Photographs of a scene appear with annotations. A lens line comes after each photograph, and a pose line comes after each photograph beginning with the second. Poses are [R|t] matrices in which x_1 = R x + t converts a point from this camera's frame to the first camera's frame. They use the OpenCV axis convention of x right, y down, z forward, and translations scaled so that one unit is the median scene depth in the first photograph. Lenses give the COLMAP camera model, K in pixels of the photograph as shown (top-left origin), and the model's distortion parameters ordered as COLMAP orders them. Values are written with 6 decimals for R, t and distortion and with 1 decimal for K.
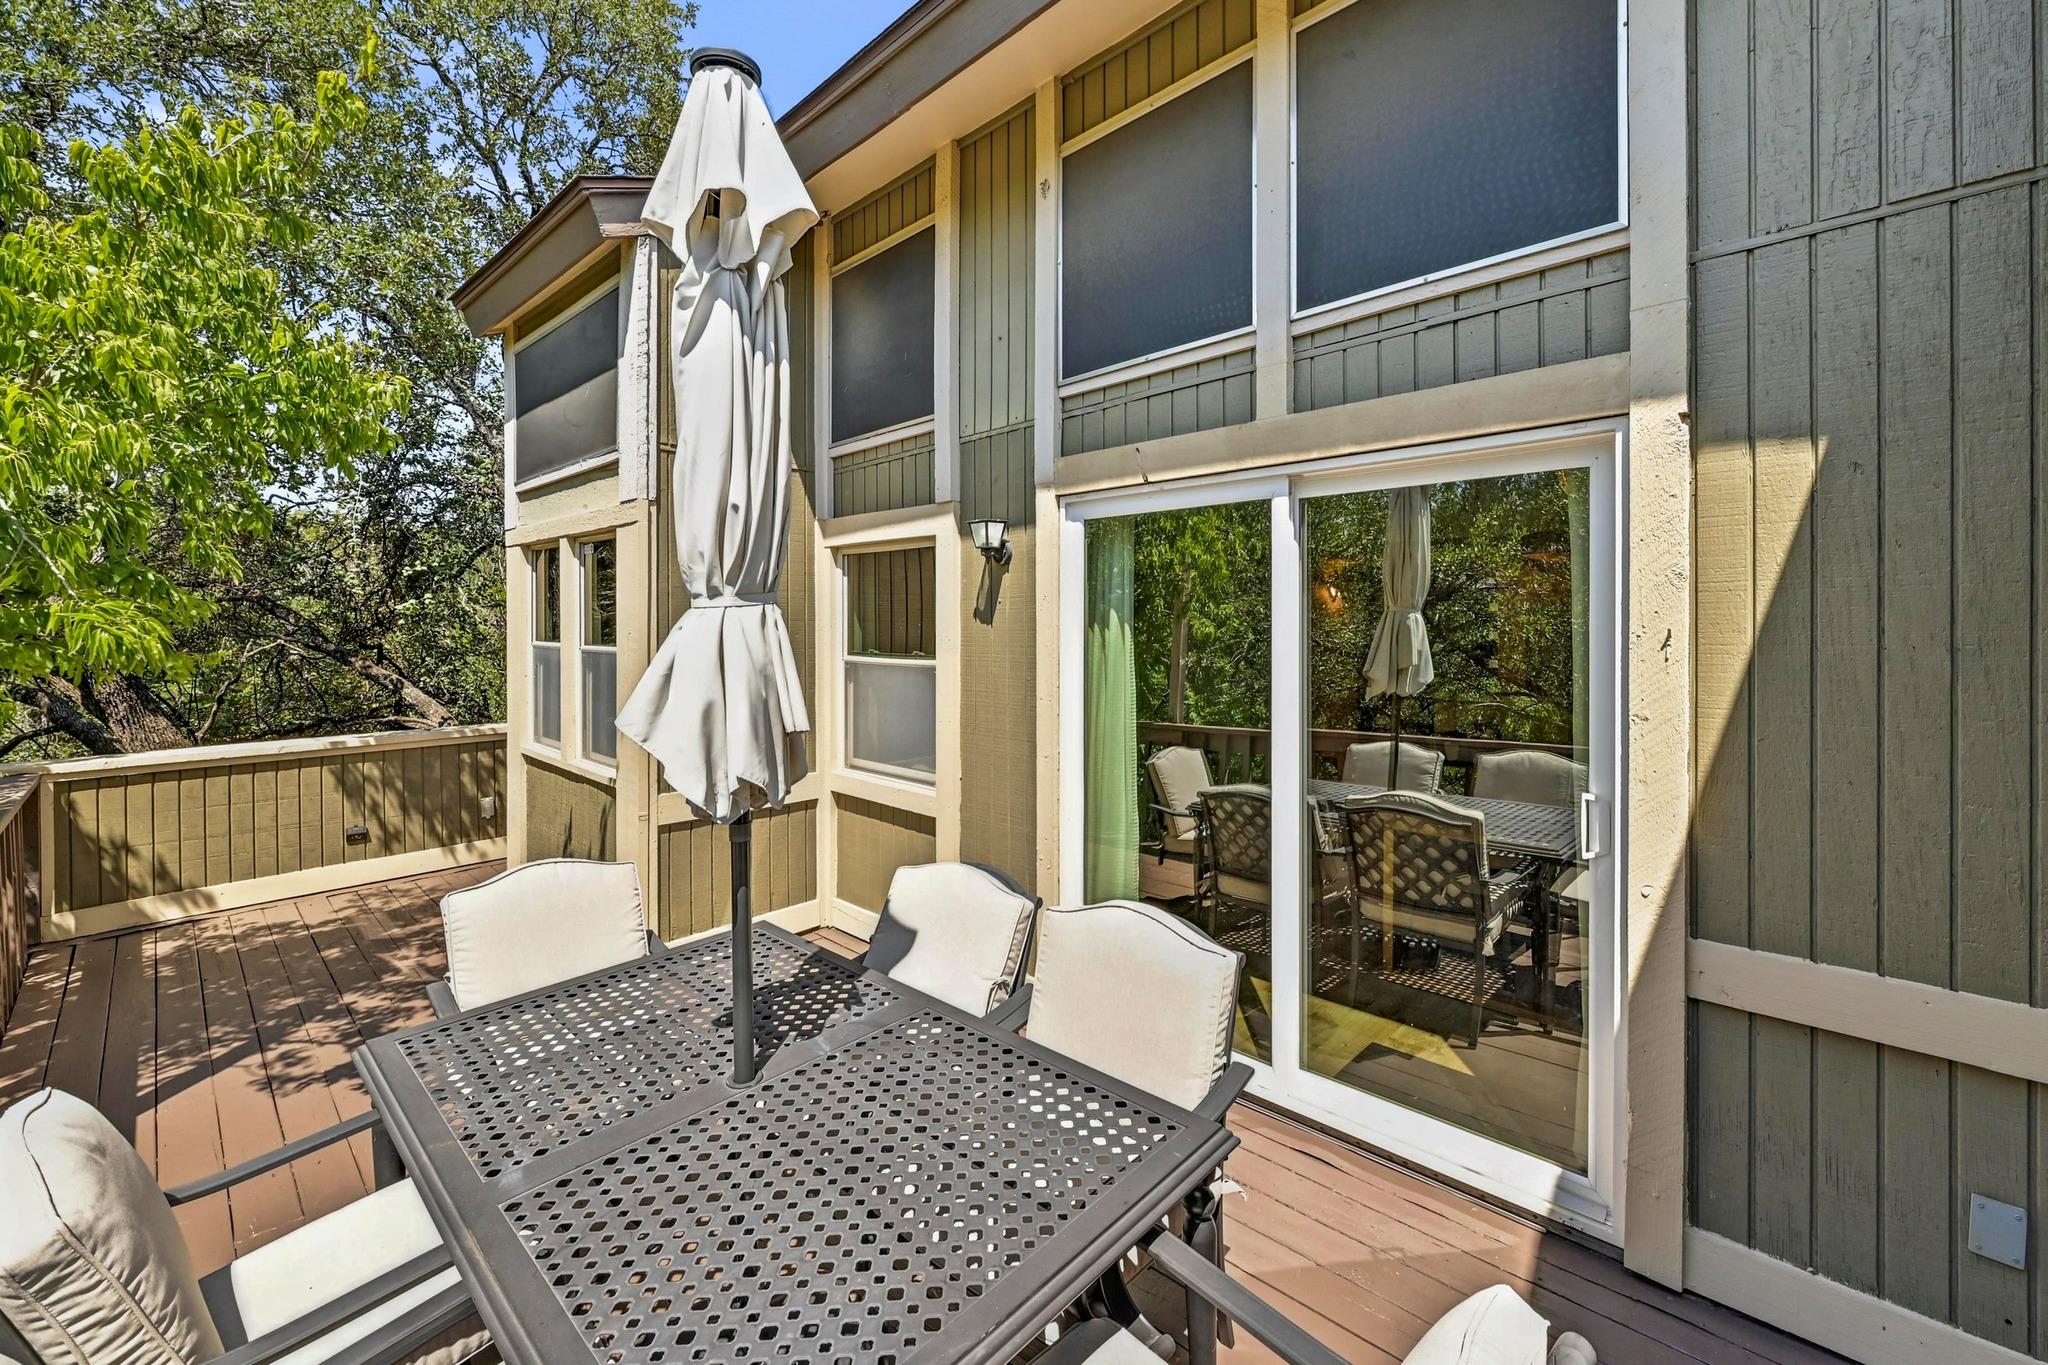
lens RADIAL K [[840.0, 0, 1022.3], [0, 840.0, 627.2], [0, 0, 1]] dist [-0.000515, -0.000047]
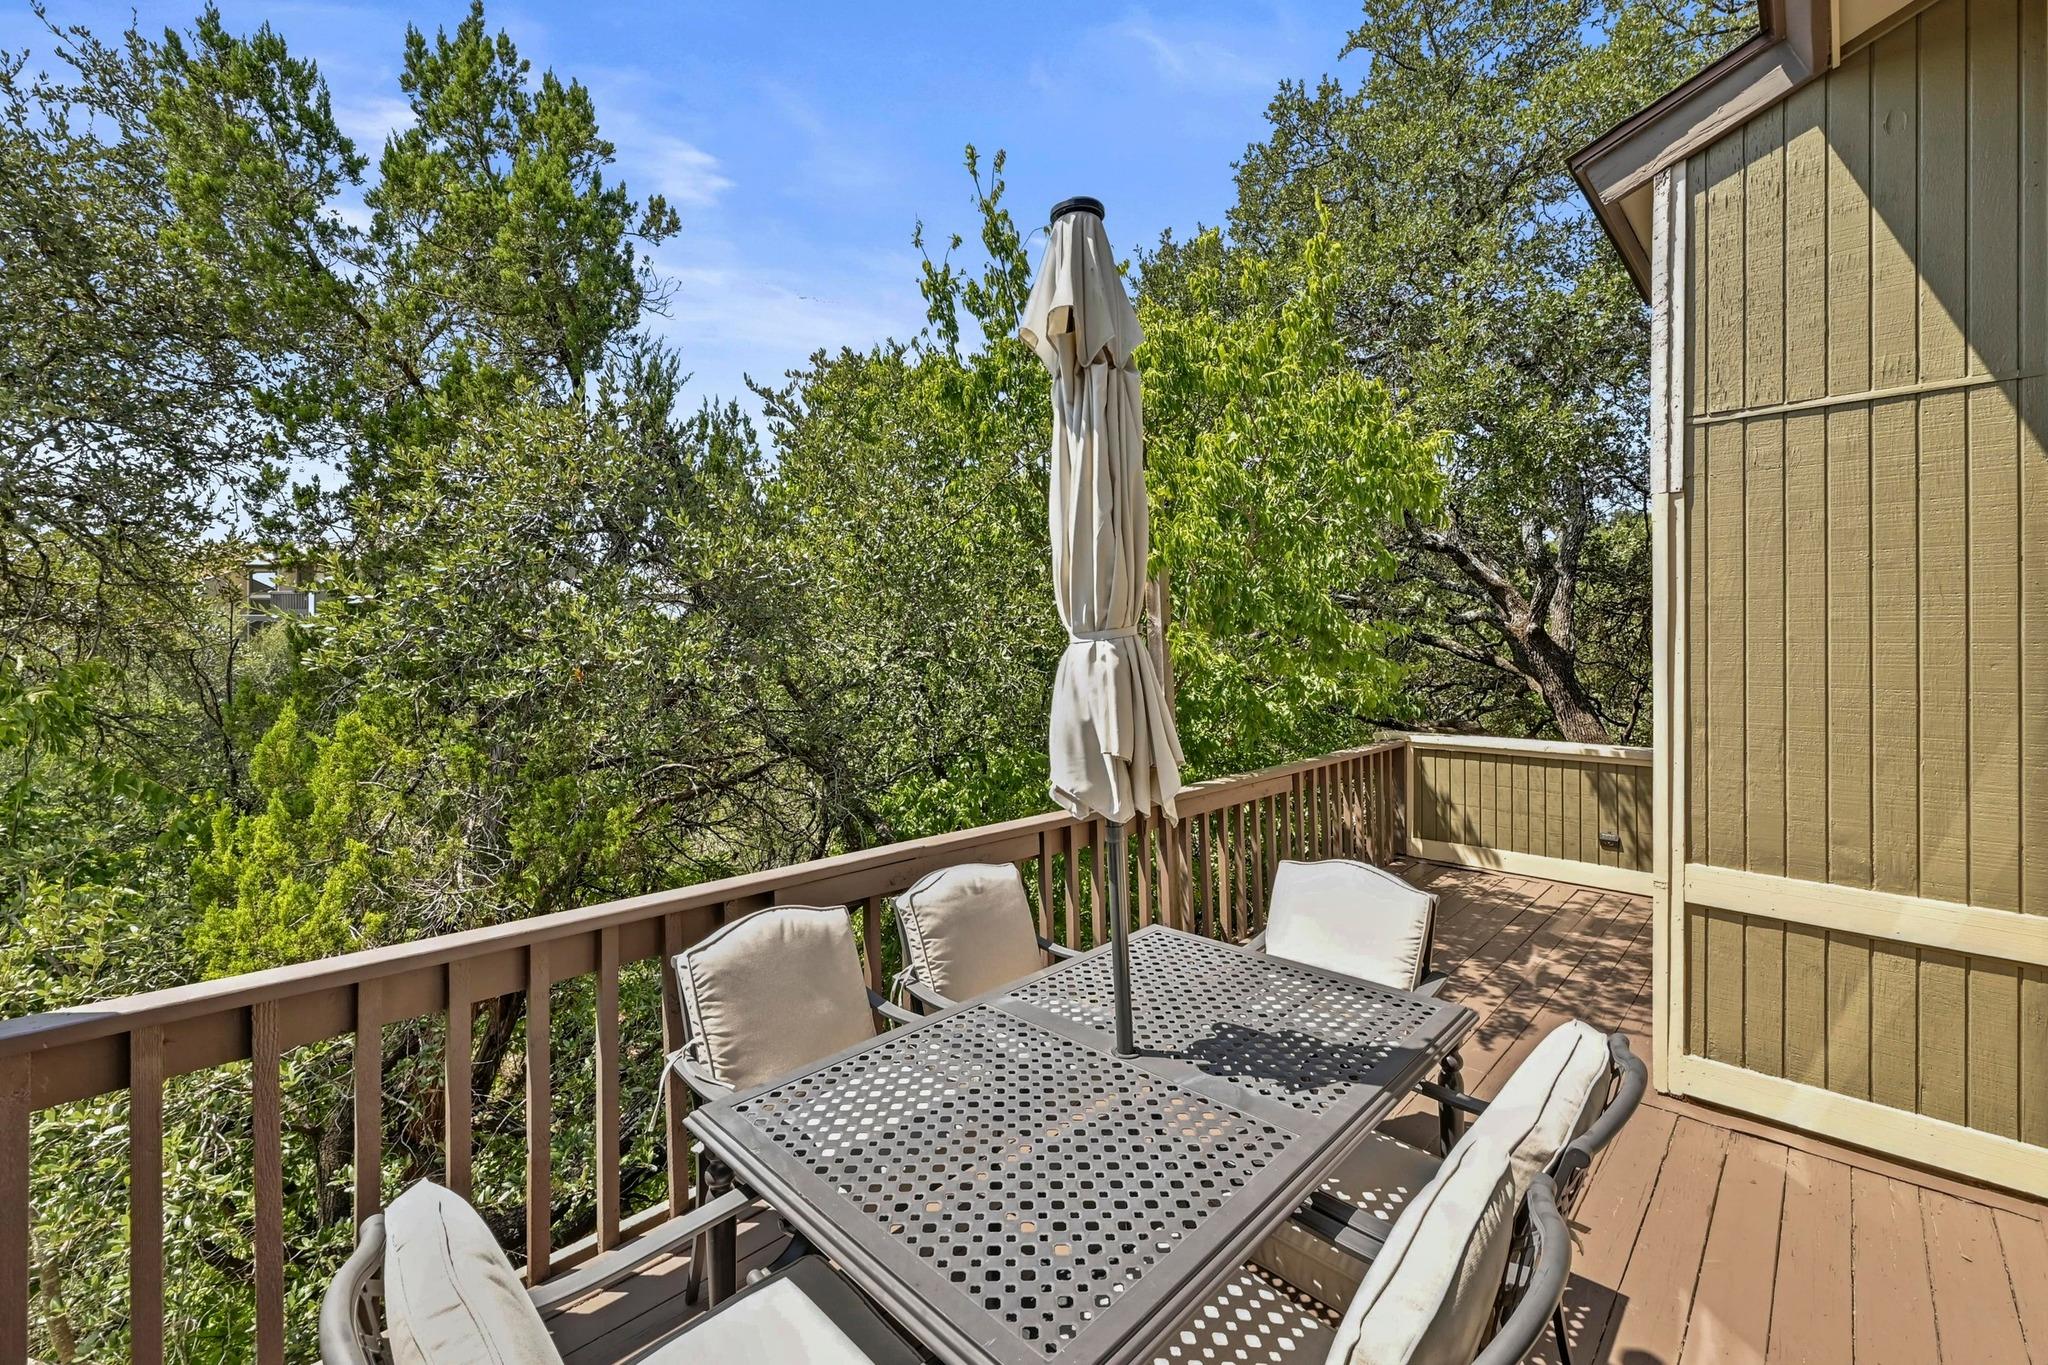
lens RADIAL K [[840.0, 0, 1025.0], [0, 840.0, 639.7], [0, 0, 1]] dist [-0.000515, -0.000047]
pose [[-0.008005, 0.008260, -0.999934, 0.297155], [-0.002353, 0.999963, 0.008279, -0.012562], [0.999965, 0.002419, -0.007986, 0.317631]]
